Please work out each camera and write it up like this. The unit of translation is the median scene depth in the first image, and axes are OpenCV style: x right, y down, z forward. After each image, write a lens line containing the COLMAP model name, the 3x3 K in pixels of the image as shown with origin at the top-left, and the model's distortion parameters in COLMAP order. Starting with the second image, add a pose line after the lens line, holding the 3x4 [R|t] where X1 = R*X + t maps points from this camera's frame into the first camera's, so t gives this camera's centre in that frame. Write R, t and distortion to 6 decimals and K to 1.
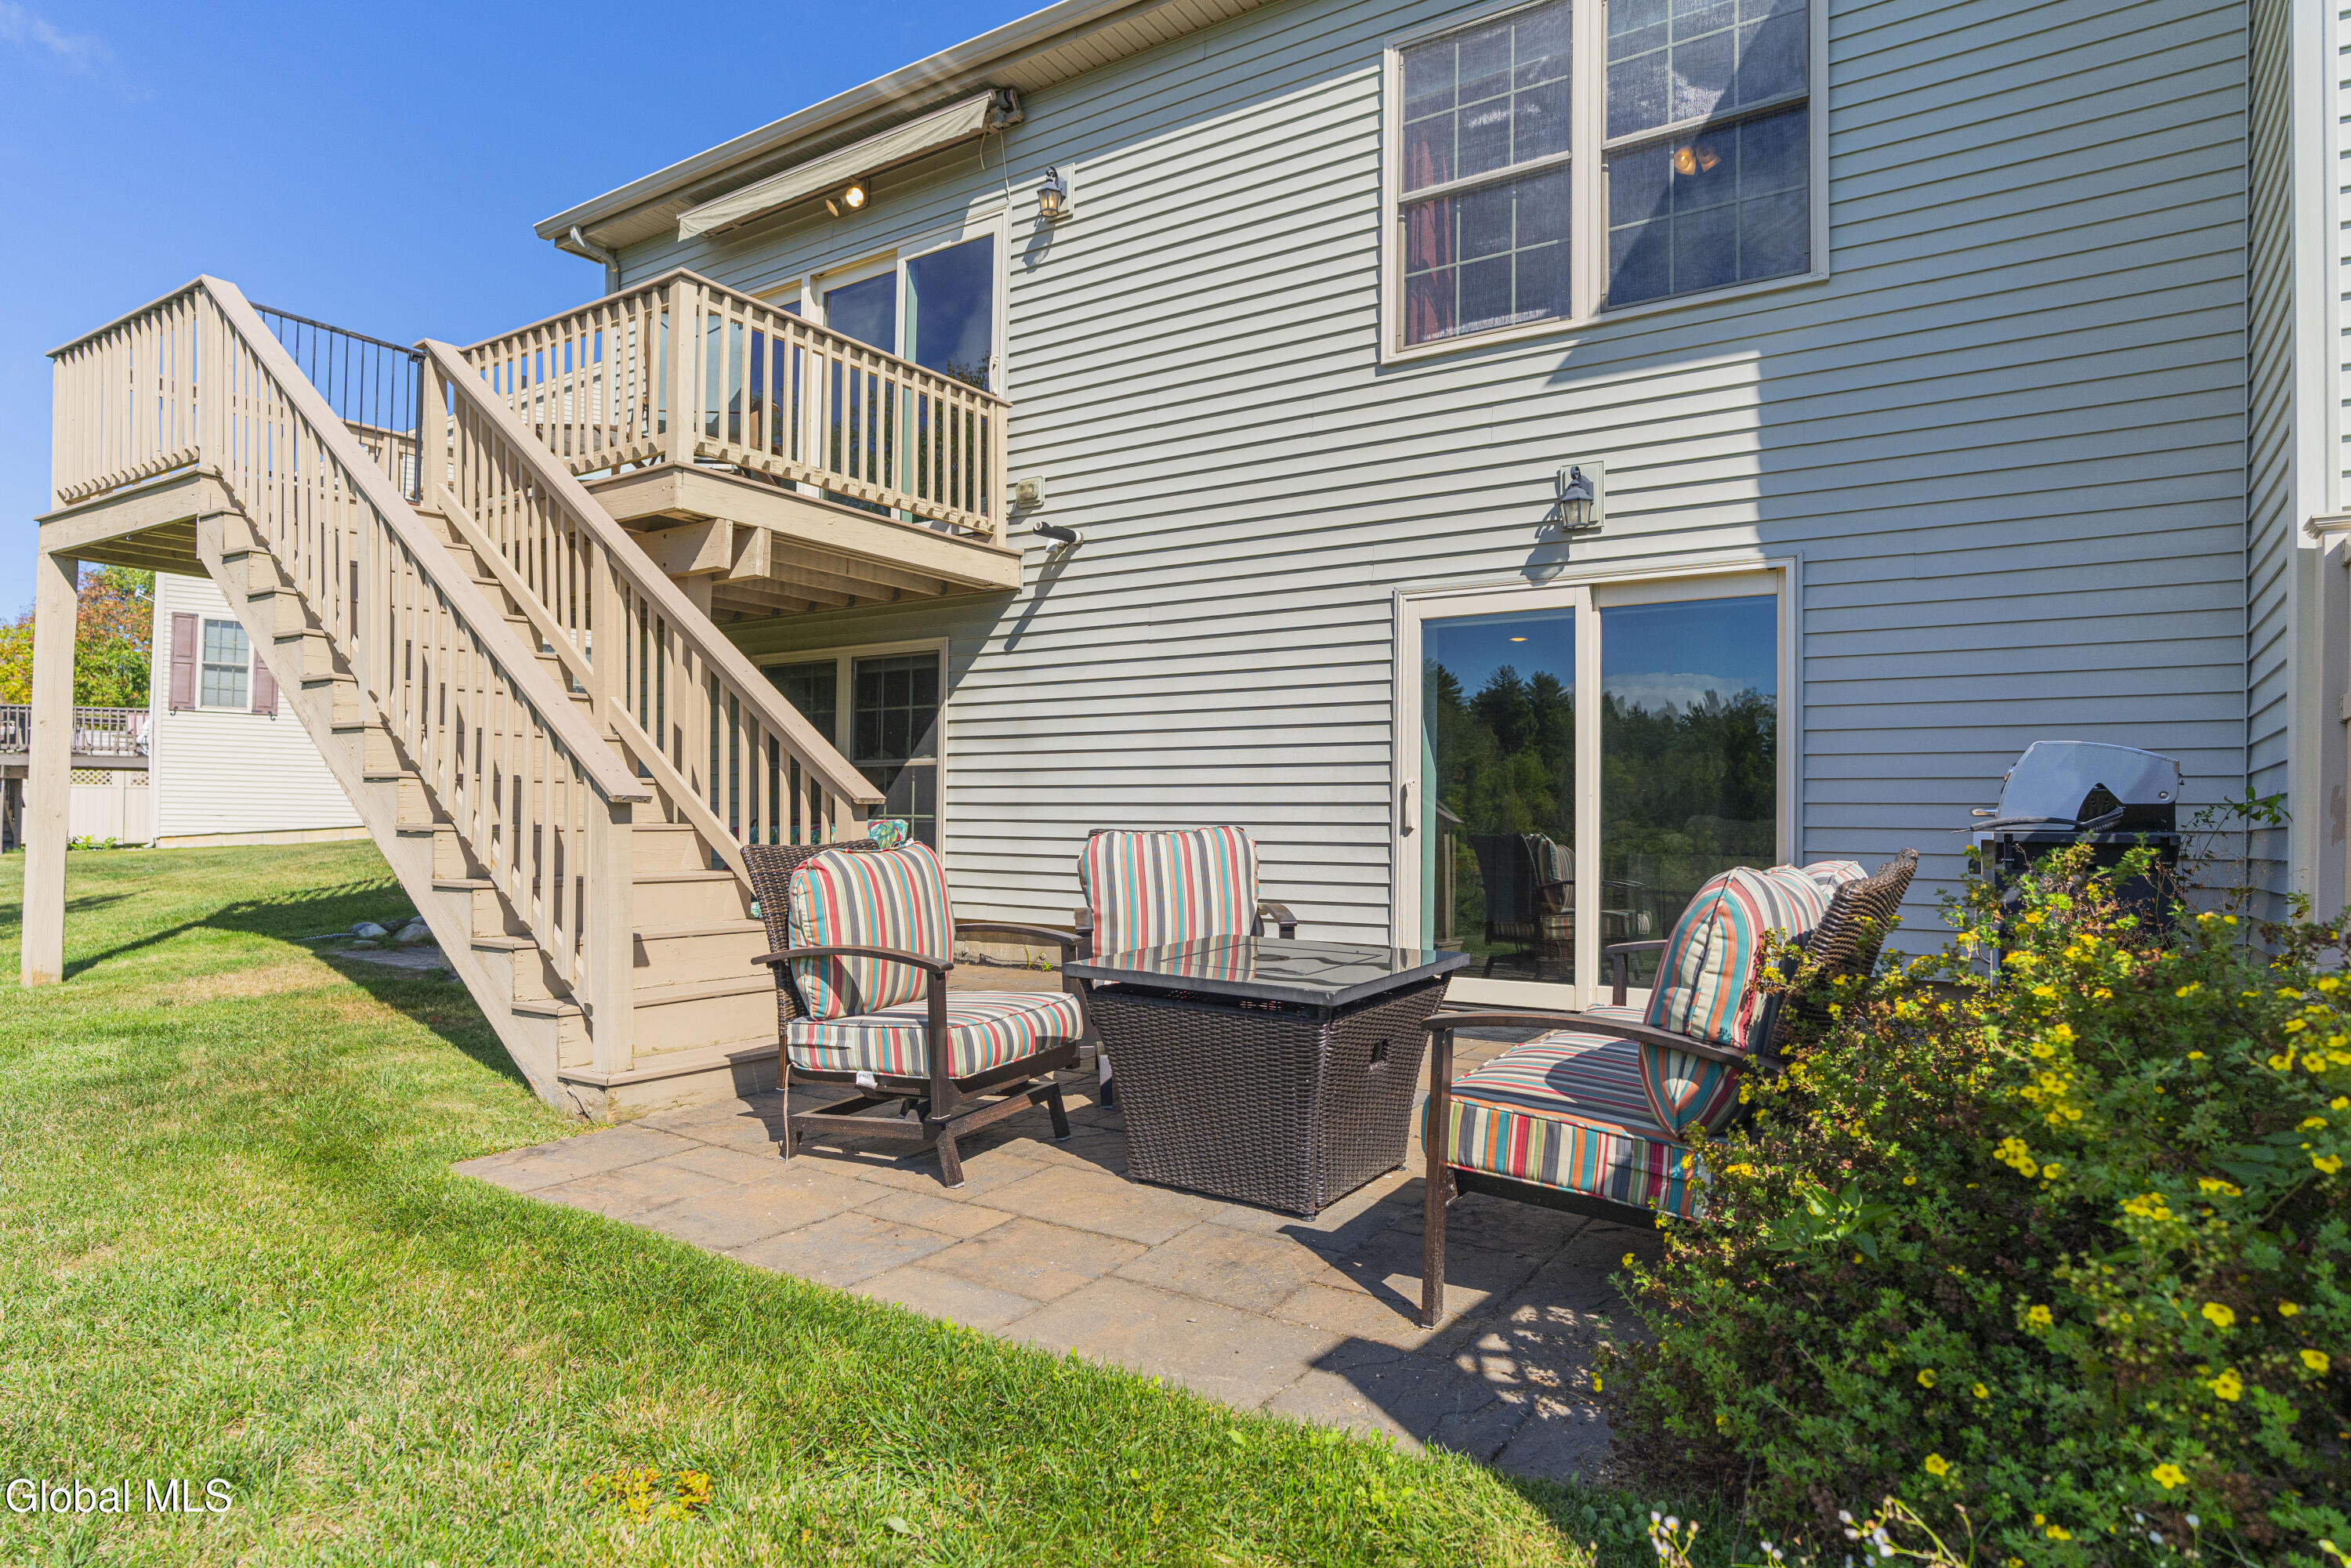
lens RADIAL K [[1328.7, 0, 1178.0], [0, 1328.7, 794.5], [0, 0, 1]] dist [-0.028946, -0.000667]
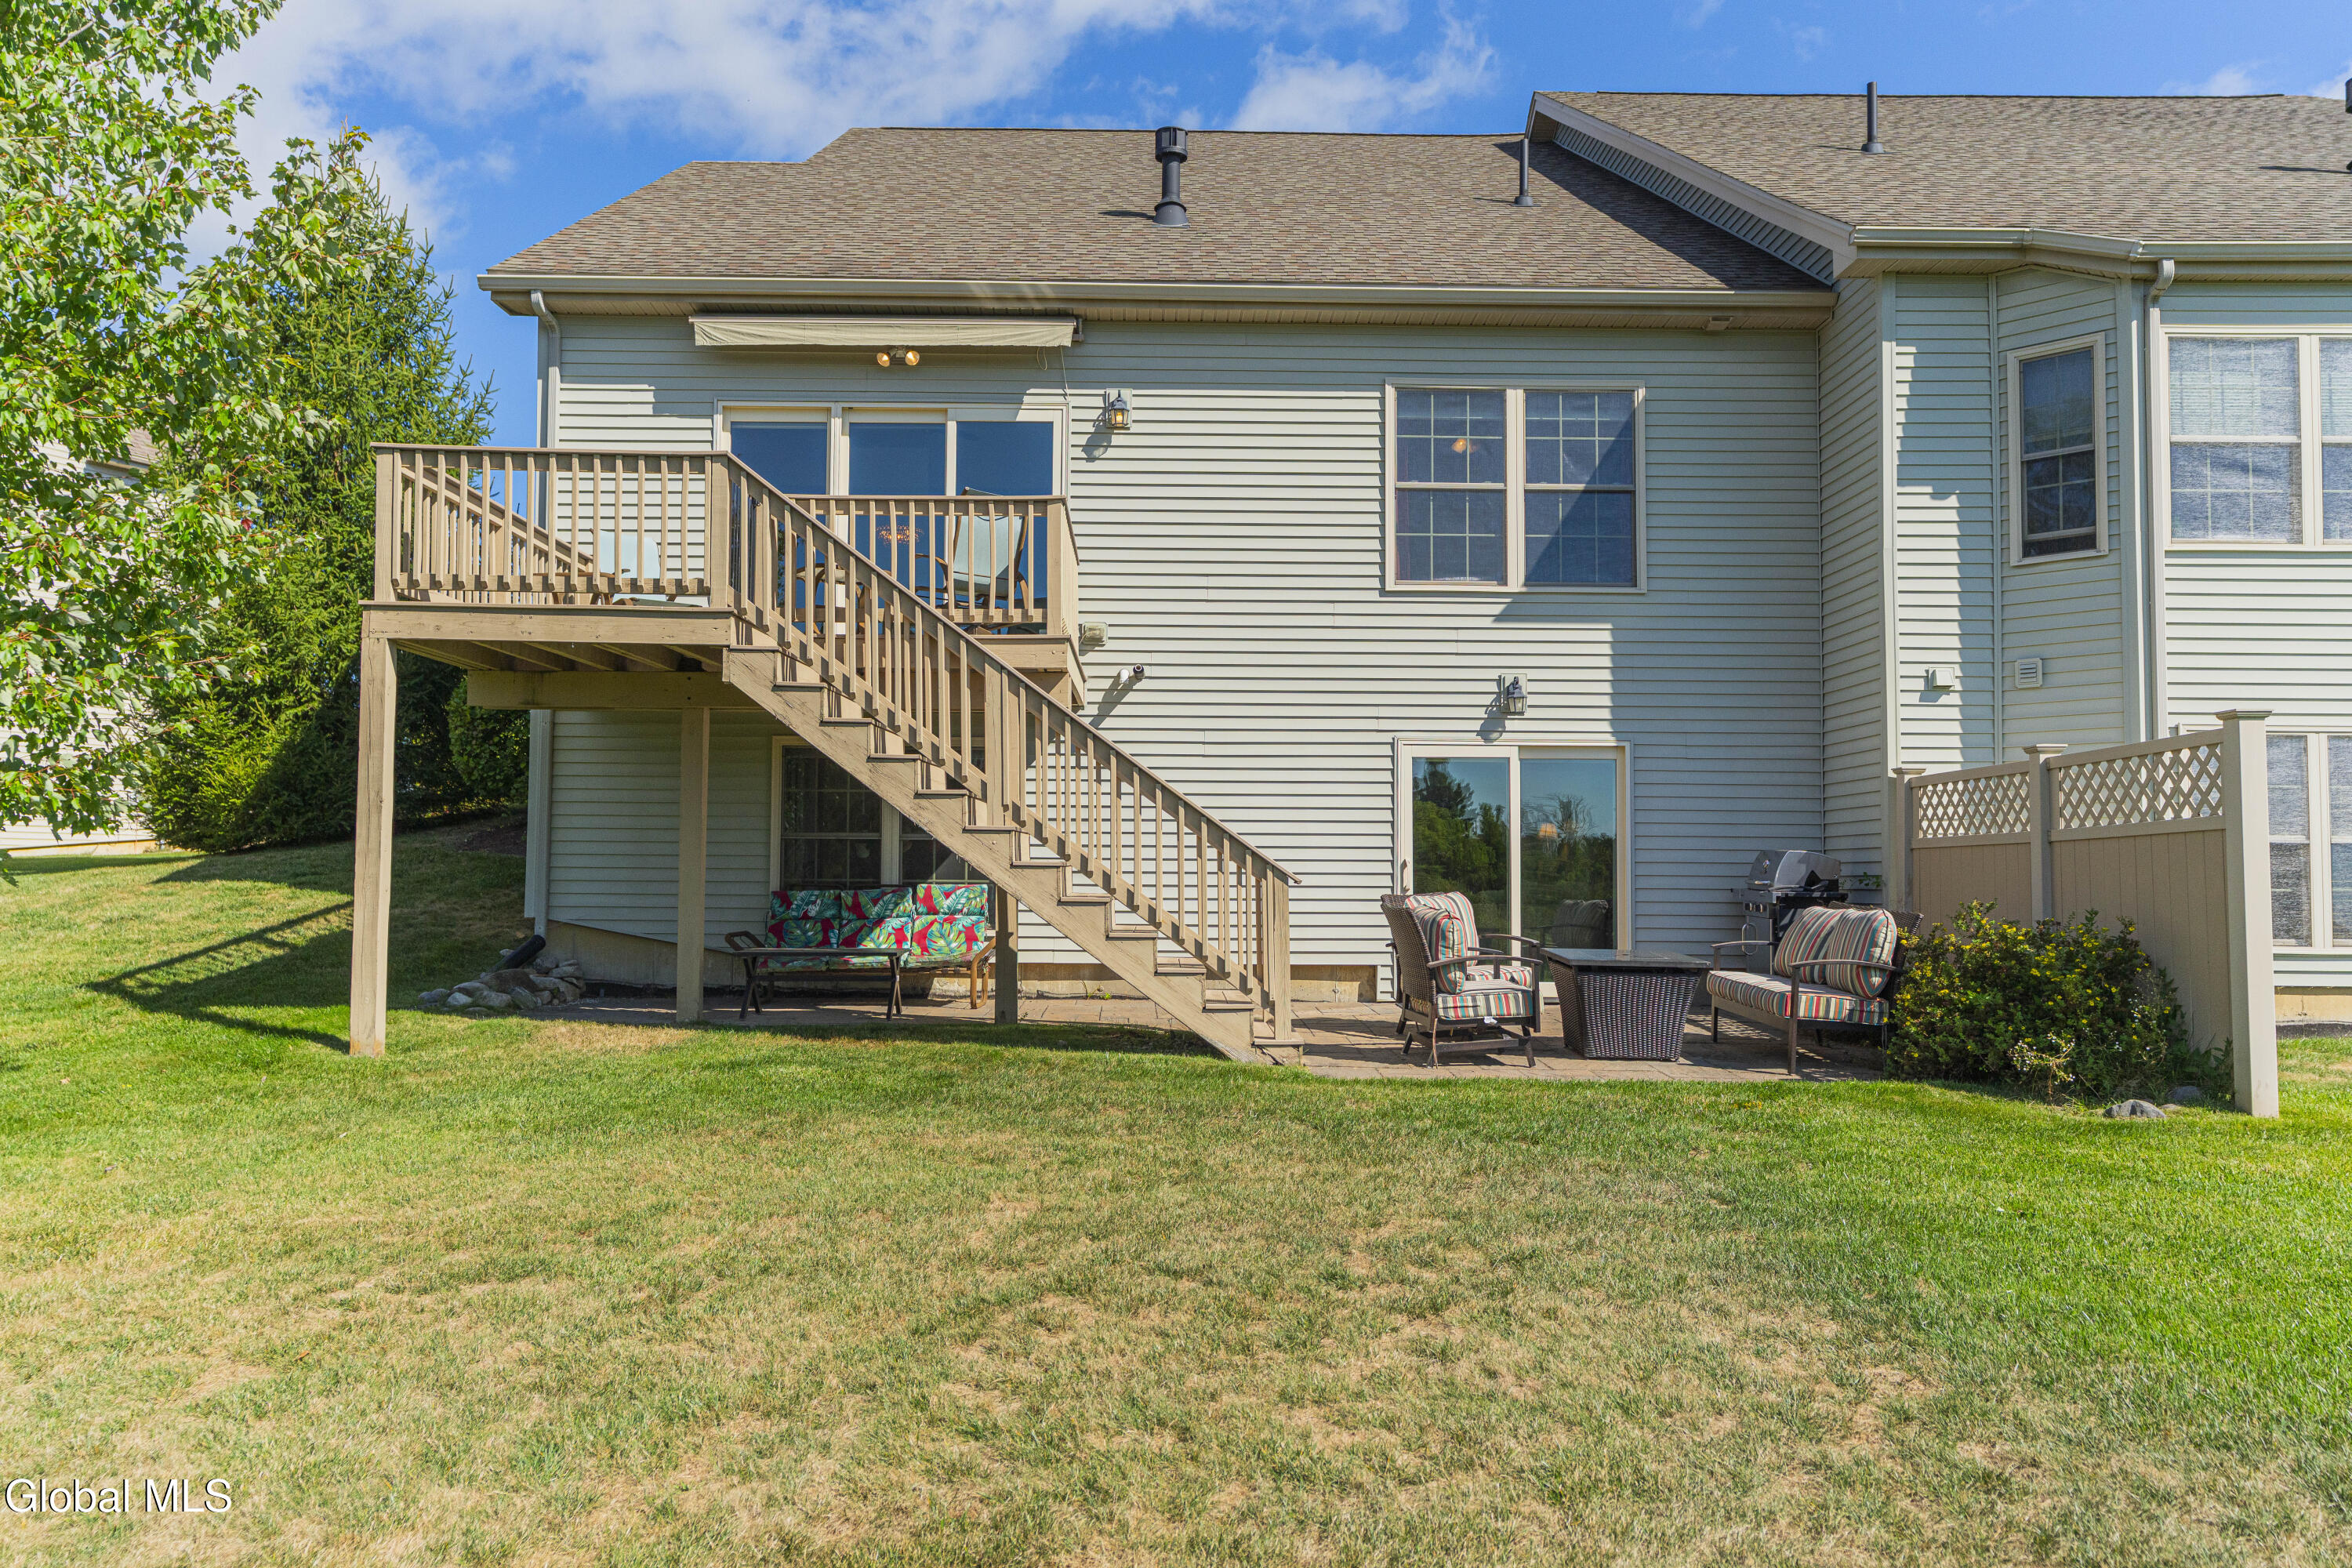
lens RADIAL K [[1661.1, 0, 1159.3], [0, 1661.1, 795.6], [0, 0, 1]] dist [-0.000420, -0.002171]
pose [[0.823401, 0.021990, 0.567034, -1.178700], [-0.010092, 0.999658, -0.024113, -0.035187], [-0.567370, 0.014132, 0.823341, -0.455616]]
